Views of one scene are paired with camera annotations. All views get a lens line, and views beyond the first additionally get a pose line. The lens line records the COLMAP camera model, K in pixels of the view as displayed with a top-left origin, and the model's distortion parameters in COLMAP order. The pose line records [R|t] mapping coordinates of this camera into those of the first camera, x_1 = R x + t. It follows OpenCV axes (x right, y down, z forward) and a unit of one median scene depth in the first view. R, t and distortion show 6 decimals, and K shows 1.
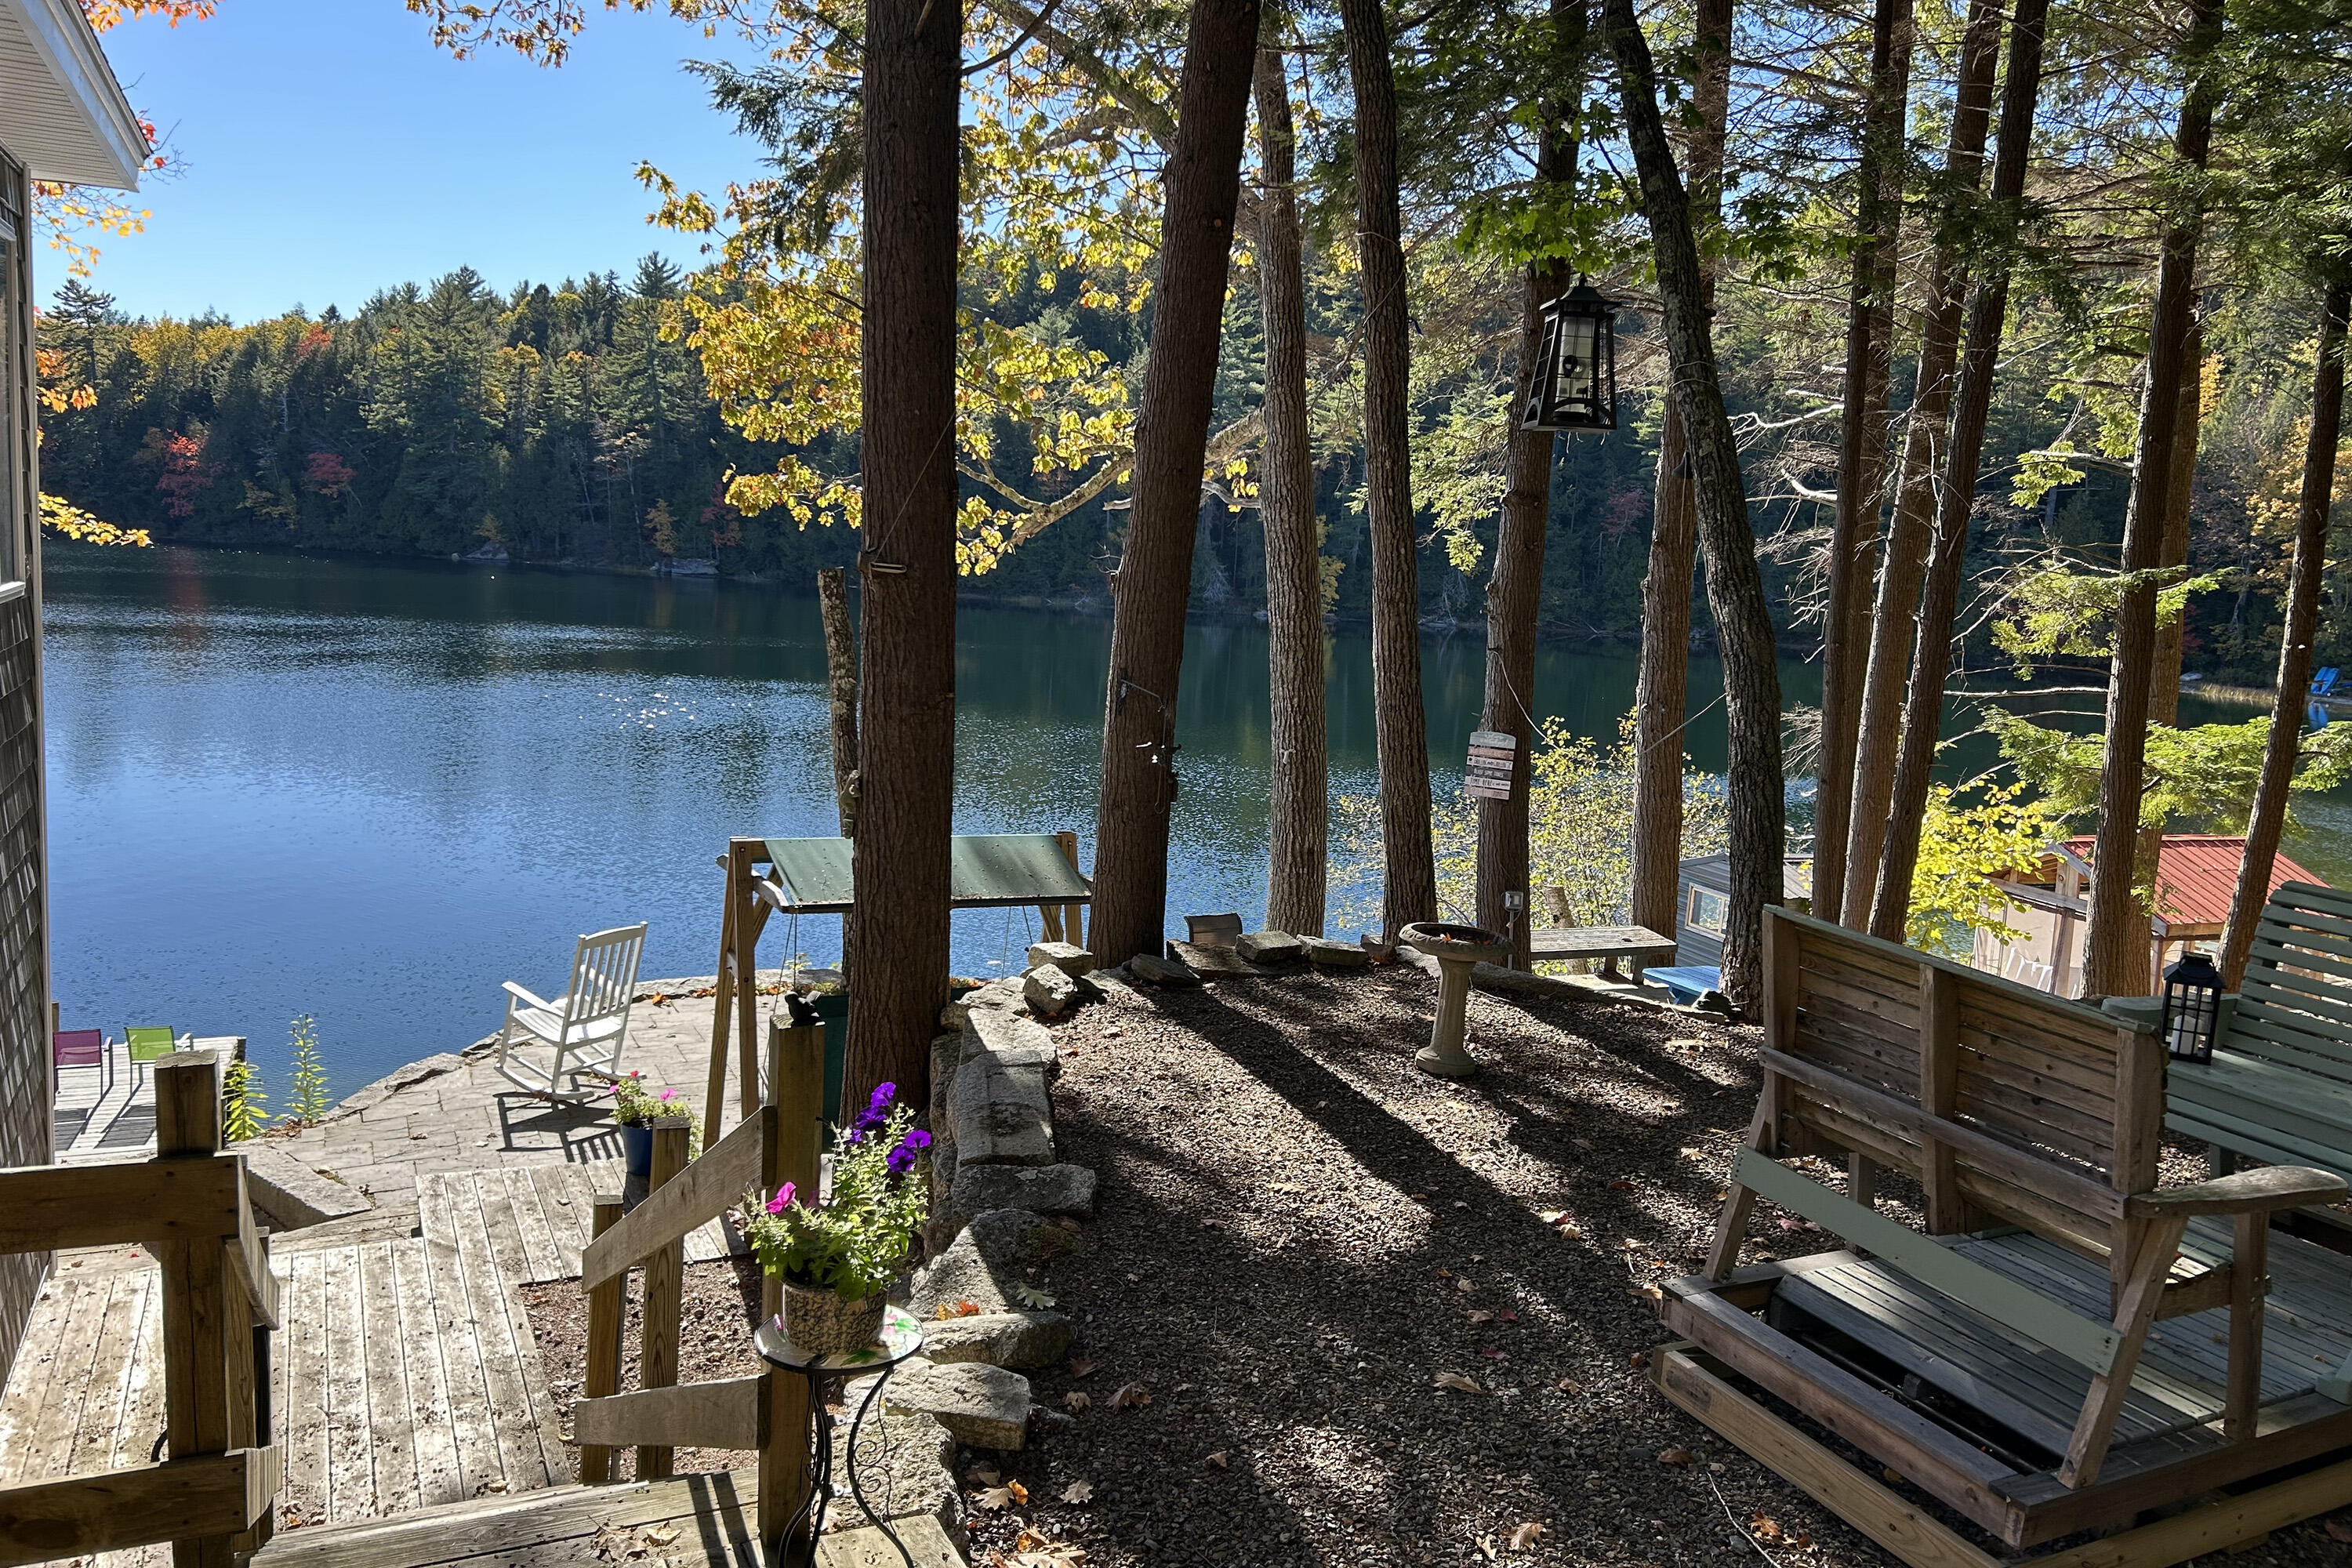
lens RADIAL K [[1773.0, 0, 1176.0], [0, 1773.0, 765.9], [0, 0, 1]] dist [0.058425, -0.060782]
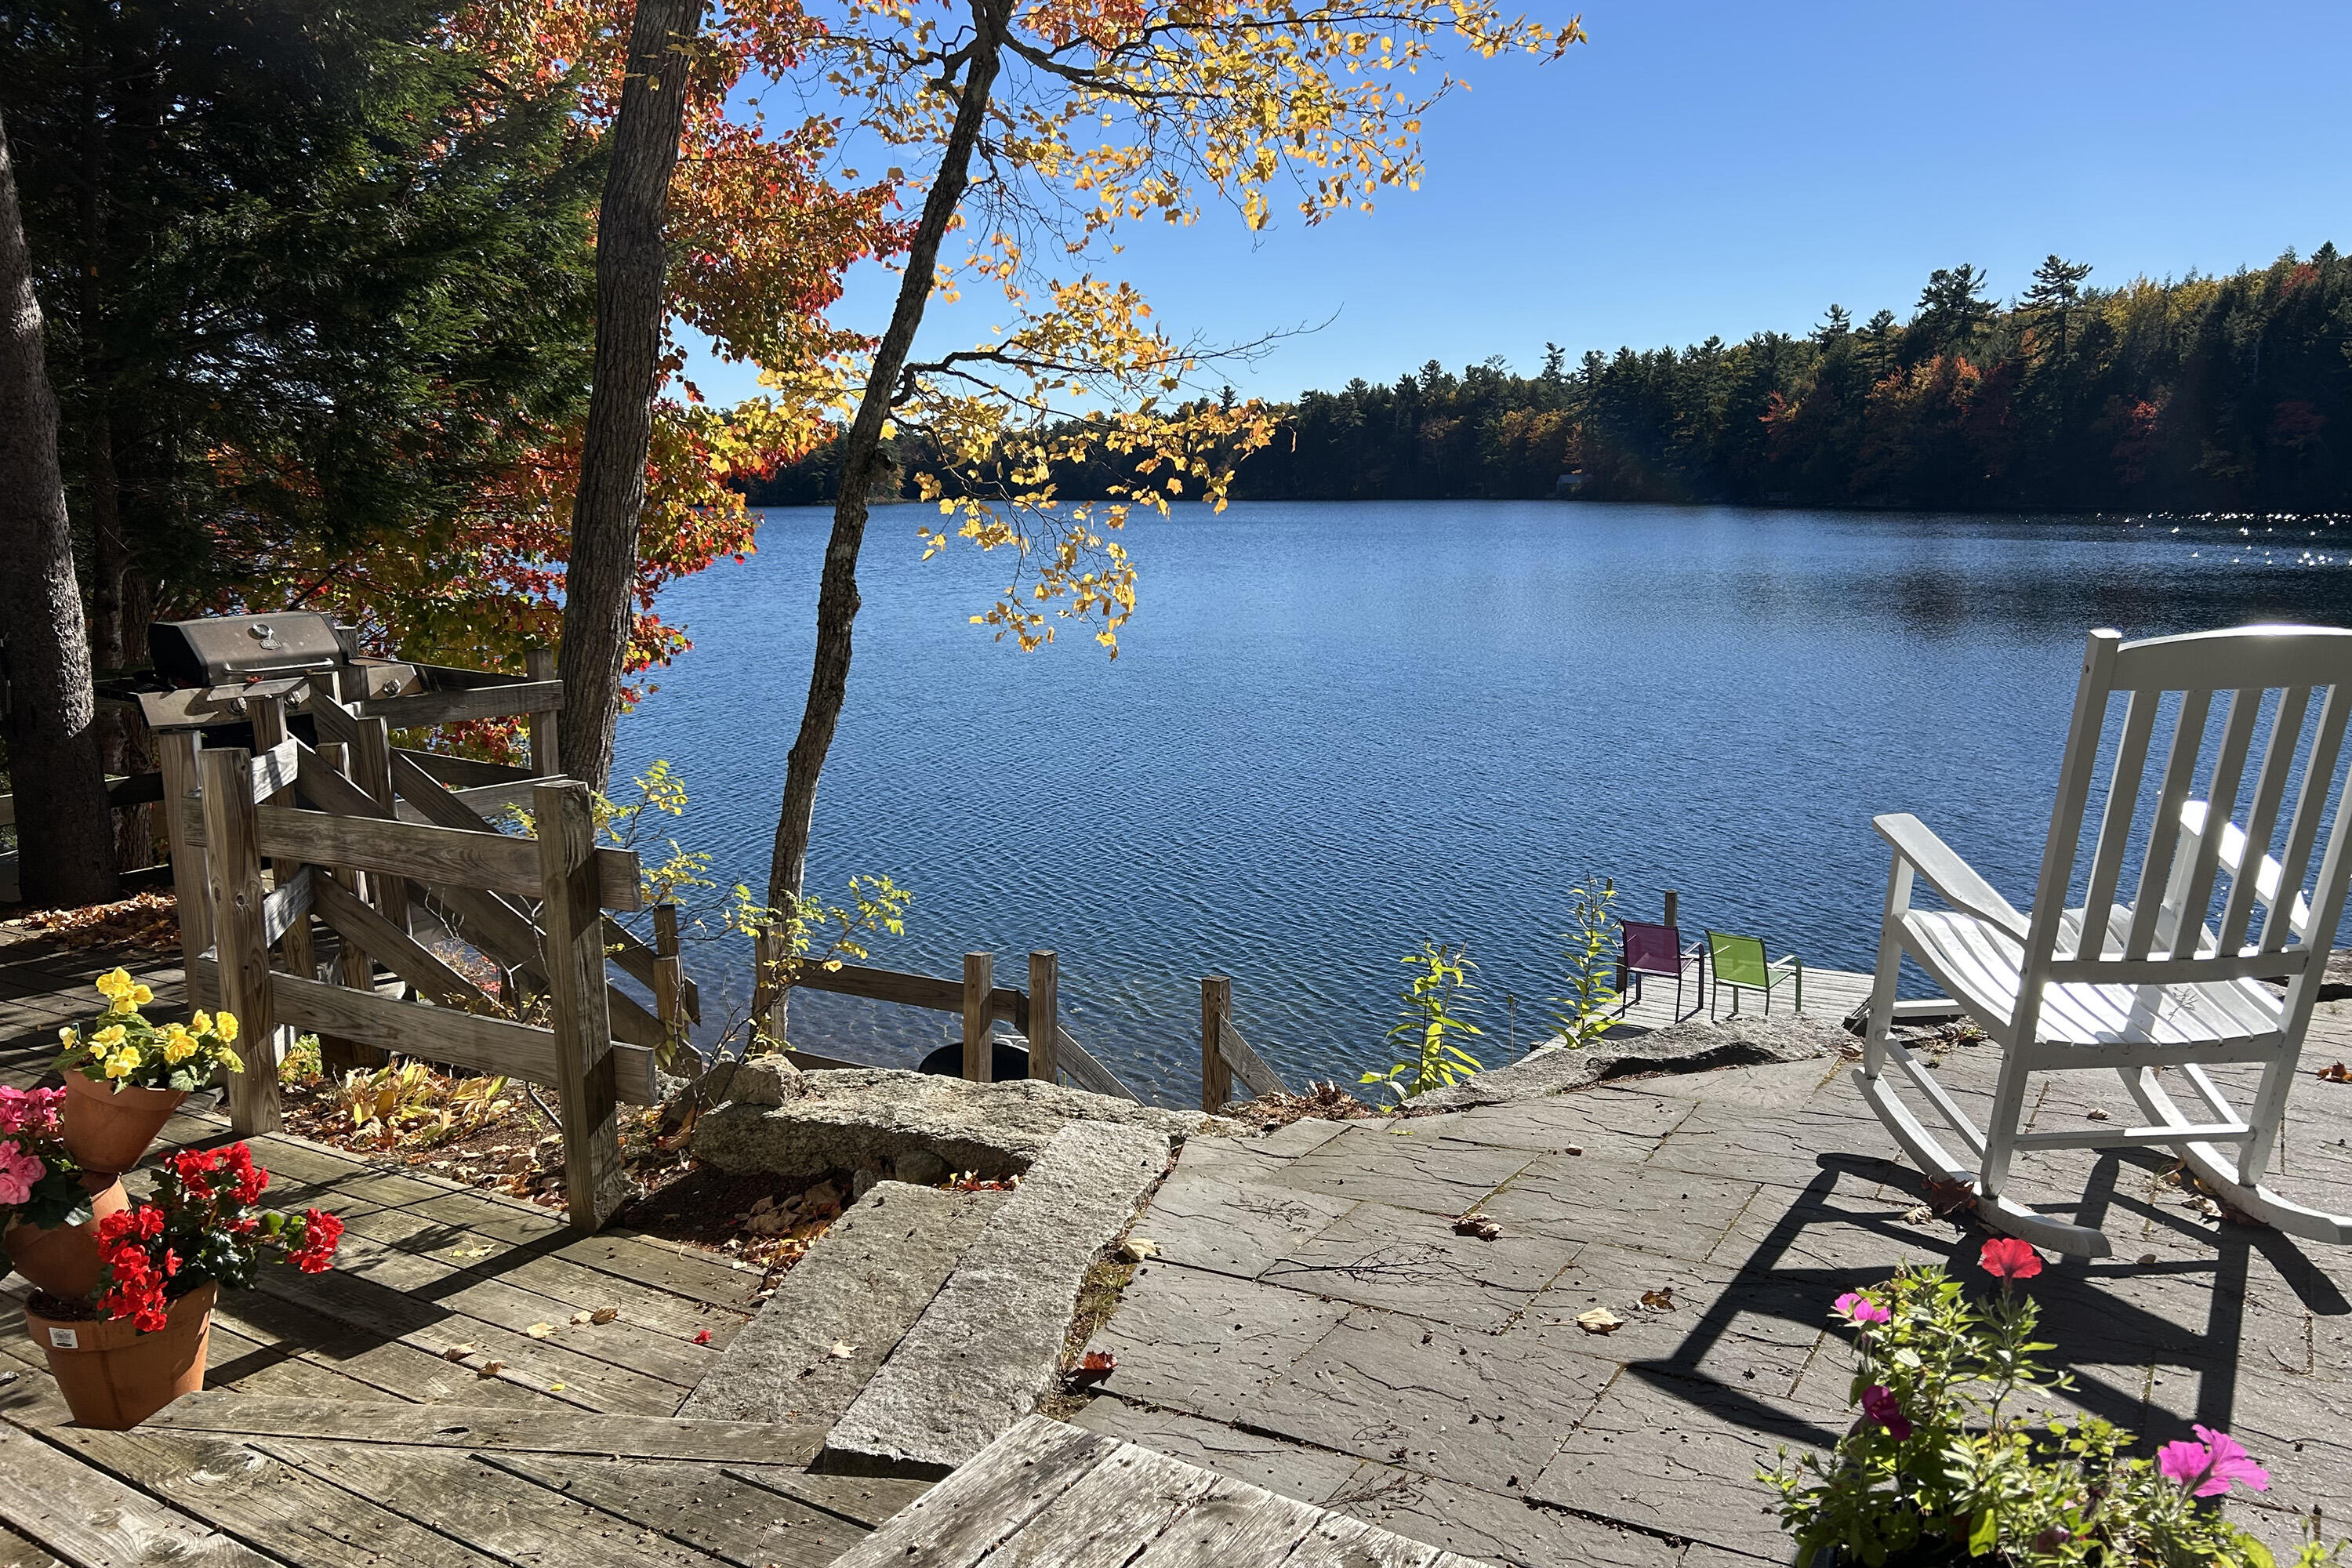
lens RADIAL K [[1763.2, 0, 1180.4], [0, 1763.2, 836.9], [0, 0, 1]] dist [0.052938, -0.058388]
pose [[0.544079, 0.100844, -0.832952, -0.131070], [-0.061724, 0.994872, 0.080130, 0.077046], [0.836761, 0.007816, 0.547513, 0.514666]]
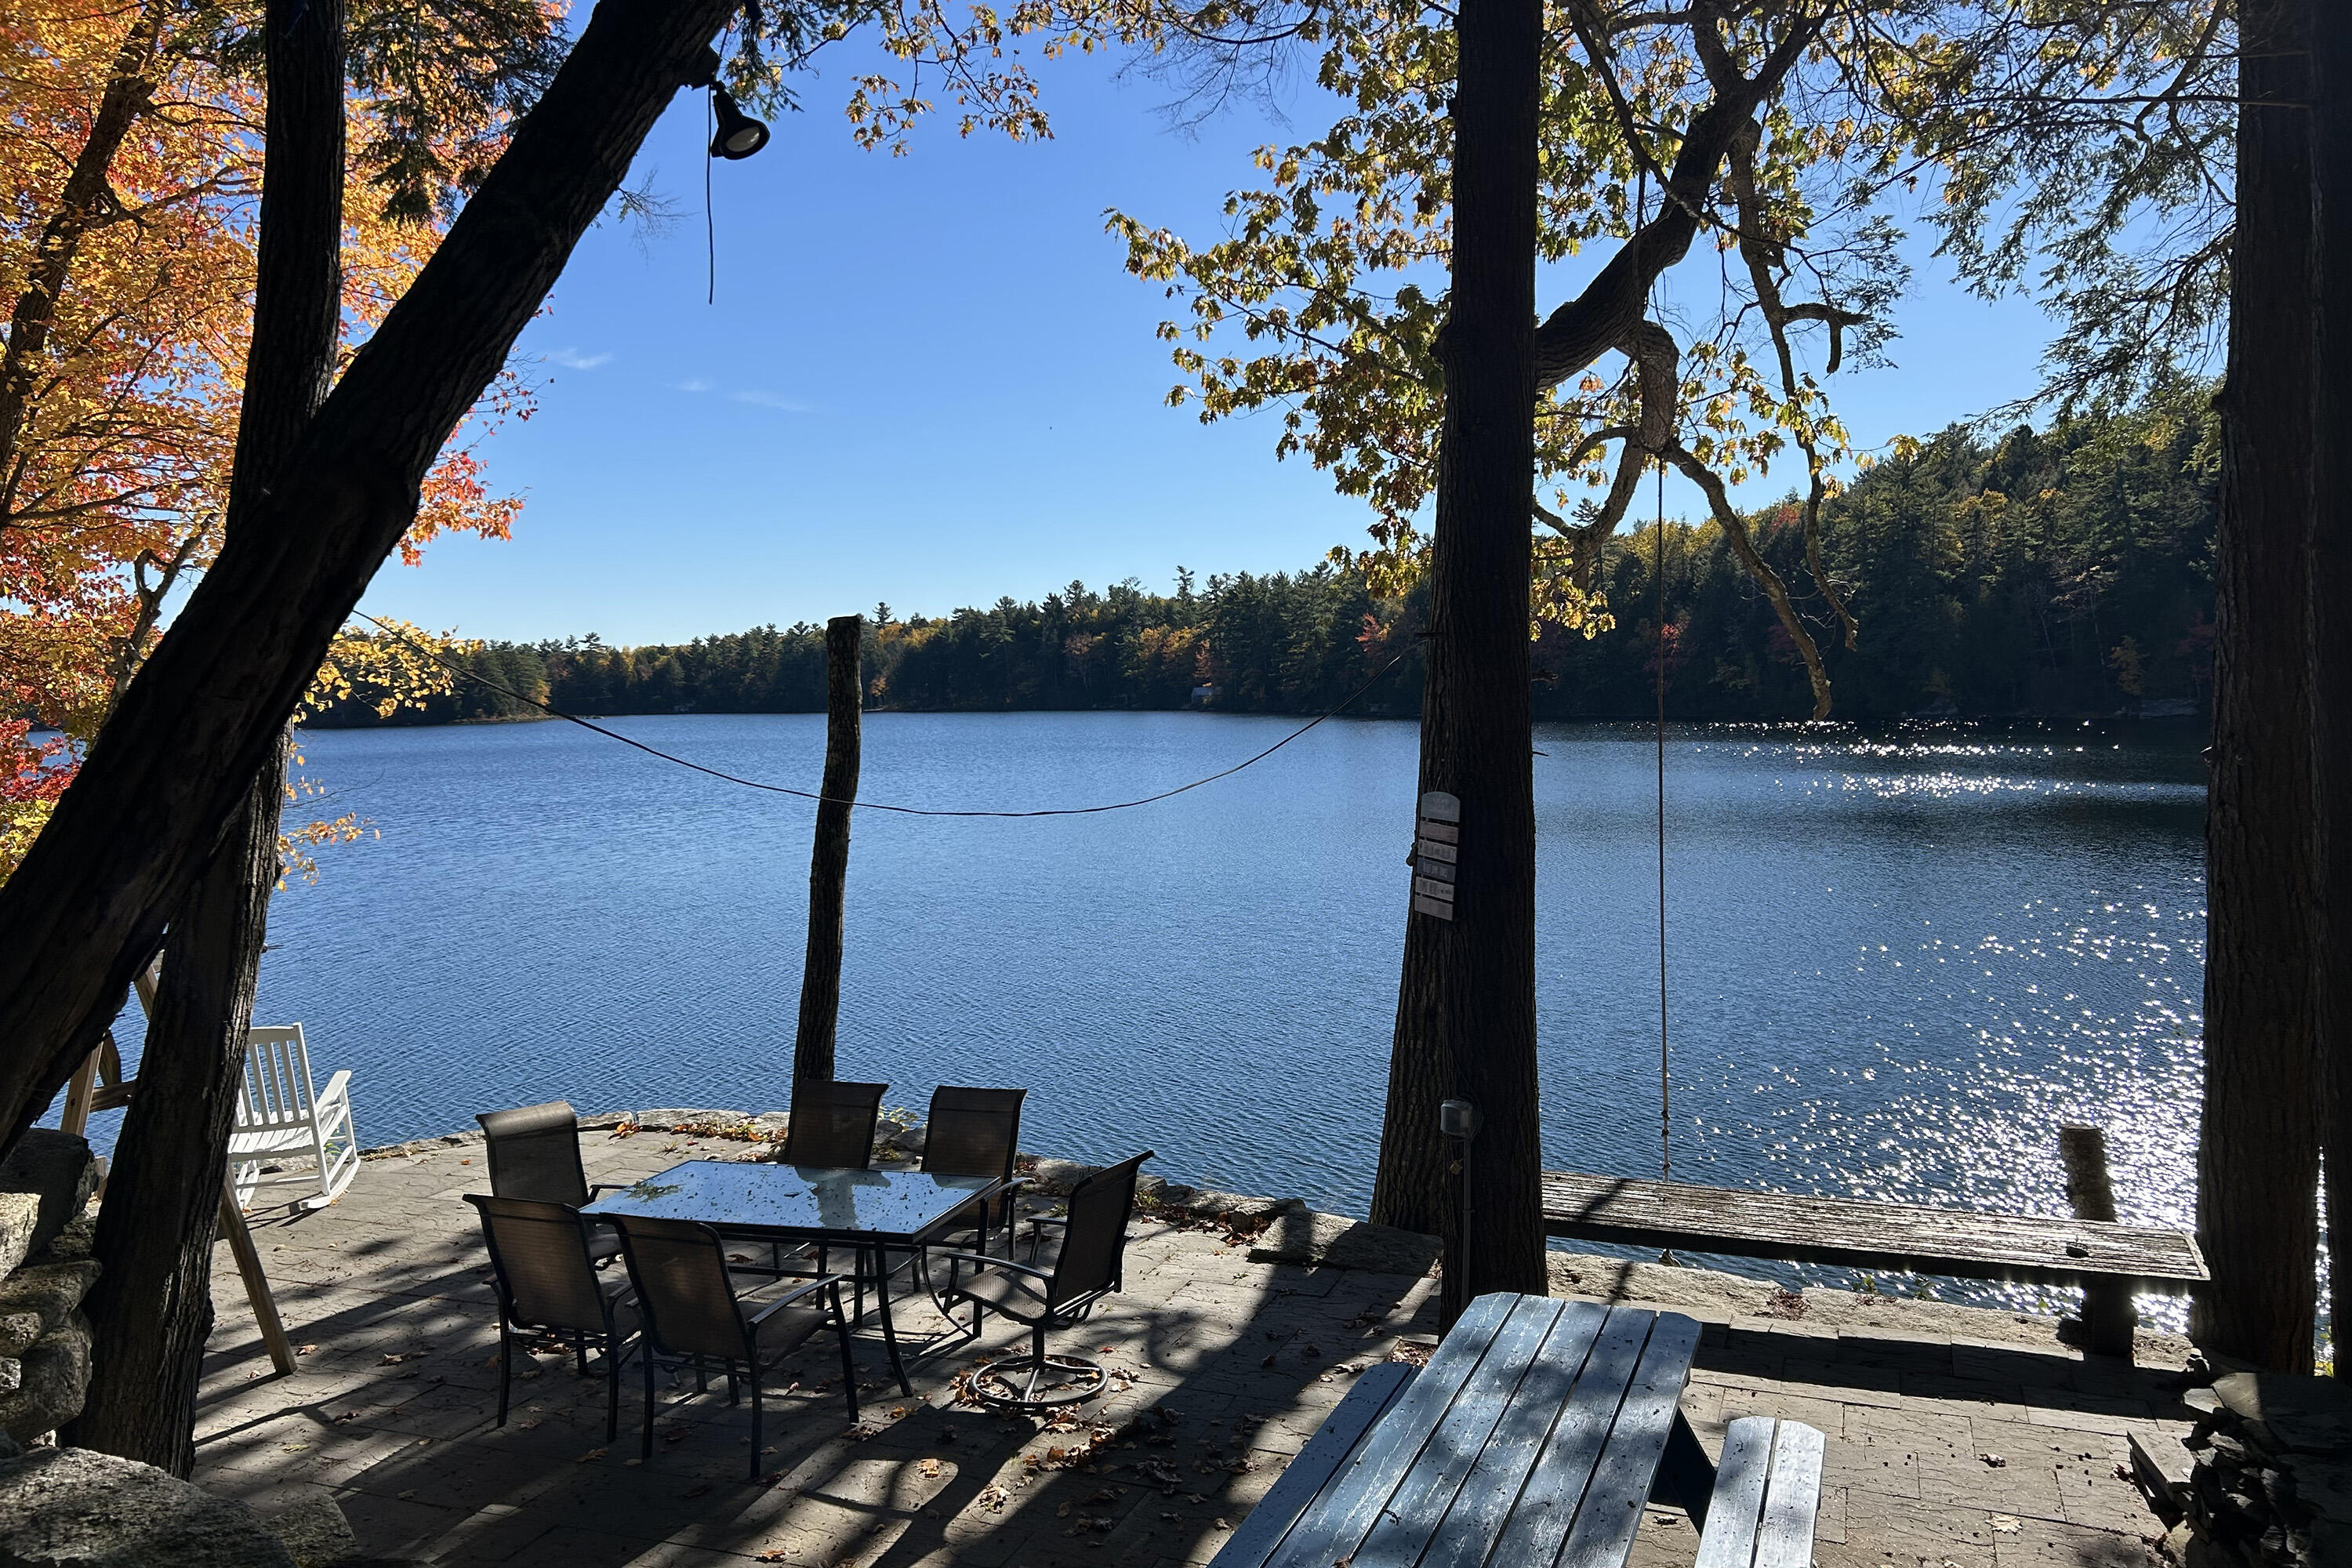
lens RADIAL K [[1740.9, 0, 1170.2], [0, 1740.9, 851.3], [0, 0, 1]] dist [0.144623, -0.211477]
pose [[0.681434, -0.003721, -0.731870, 0.451540], [-0.029025, 0.999063, -0.032105, 0.013837], [0.731304, 0.043120, 0.680688, 0.516133]]
